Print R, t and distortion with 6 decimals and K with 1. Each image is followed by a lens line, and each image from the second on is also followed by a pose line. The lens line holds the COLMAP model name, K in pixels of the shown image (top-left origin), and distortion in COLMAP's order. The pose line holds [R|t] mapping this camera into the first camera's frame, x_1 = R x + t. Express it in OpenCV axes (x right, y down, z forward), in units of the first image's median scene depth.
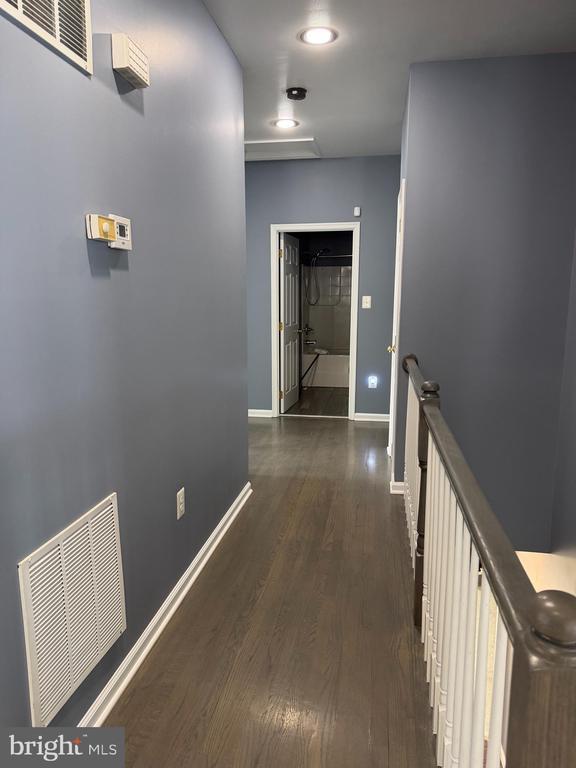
lens RADIAL K [[541.8, 0, 288.2], [0, 541.8, 384.3], [0, 0, 1]] dist [0.018786, -0.006193]
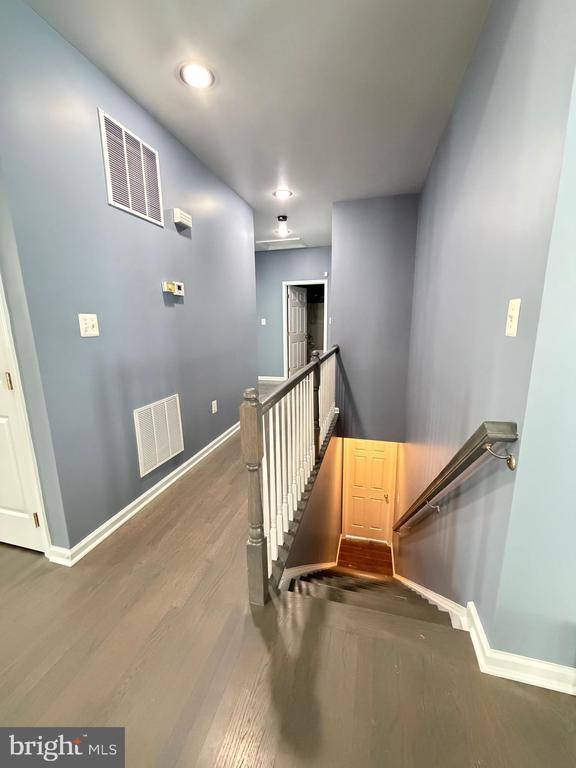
lens RADIAL K [[306.9, 0, 289.1], [0, 306.9, 381.8], [0, 0, 1]] dist [-0.002224, 0.001098]
pose [[0.995358, 0.011659, -0.095530, 0.237162], [-0.008469, 0.999395, 0.033730, 0.067024], [0.095866, -0.032764, 0.994855, -0.254822]]
